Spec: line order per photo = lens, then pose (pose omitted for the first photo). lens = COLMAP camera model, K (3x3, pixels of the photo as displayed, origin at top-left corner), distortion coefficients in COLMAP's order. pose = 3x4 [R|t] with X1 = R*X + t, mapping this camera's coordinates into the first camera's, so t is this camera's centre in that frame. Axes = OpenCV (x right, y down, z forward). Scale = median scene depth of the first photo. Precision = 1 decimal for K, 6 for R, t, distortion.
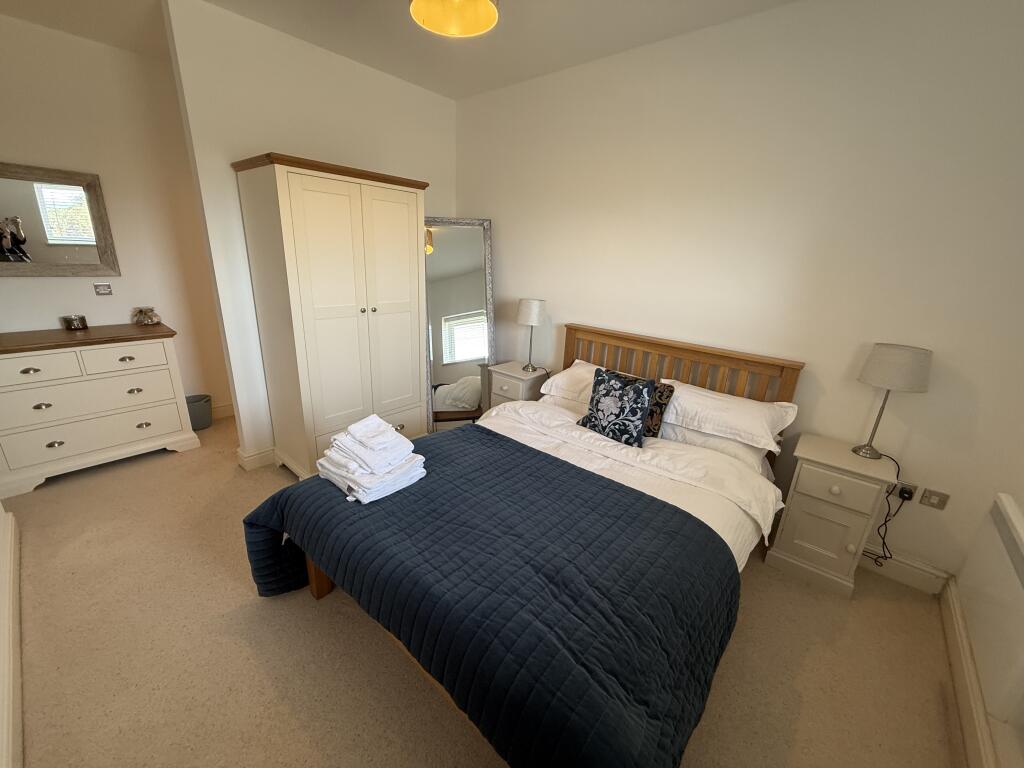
lens RADIAL K [[411.9, 0, 516.0], [0, 411.9, 381.5], [0, 0, 1]] dist [0.019083, -0.000059]
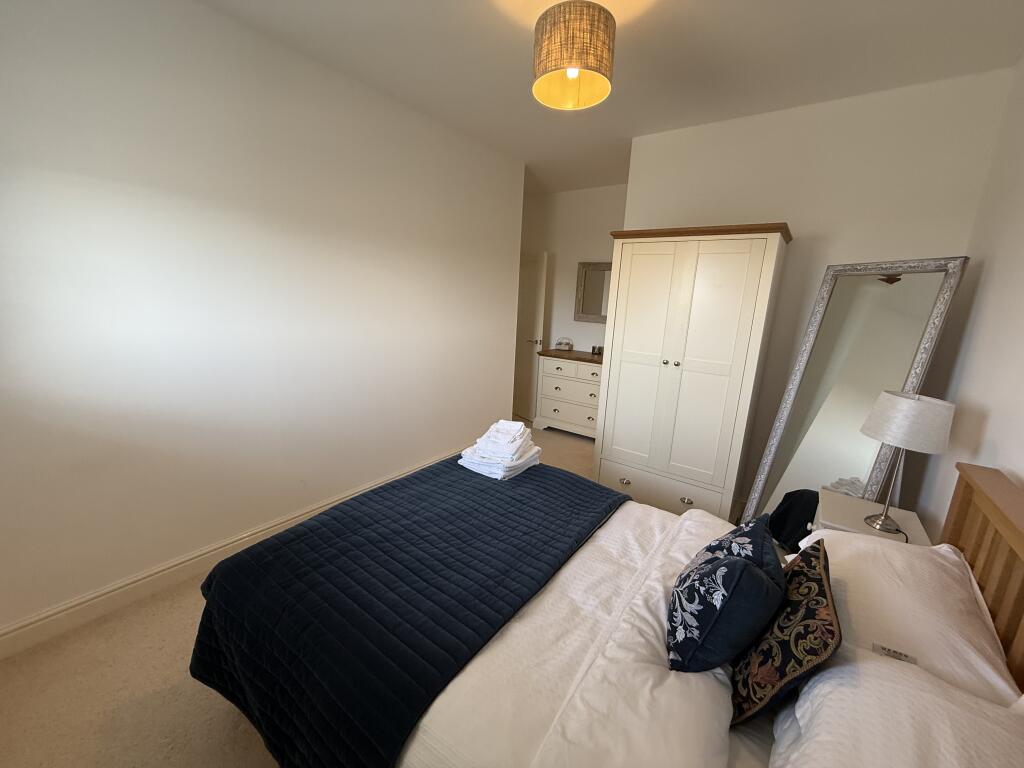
lens RADIAL K [[411.9, 0, 516.0], [0, 411.9, 381.5], [0, 0, 1]] dist [0.019083, -0.000059]
pose [[0.101520, 0.173079, -0.979662, 0.597900], [-0.340069, 0.931466, 0.129323, -0.136060], [0.934905, 0.320024, 0.153421, 0.524412]]
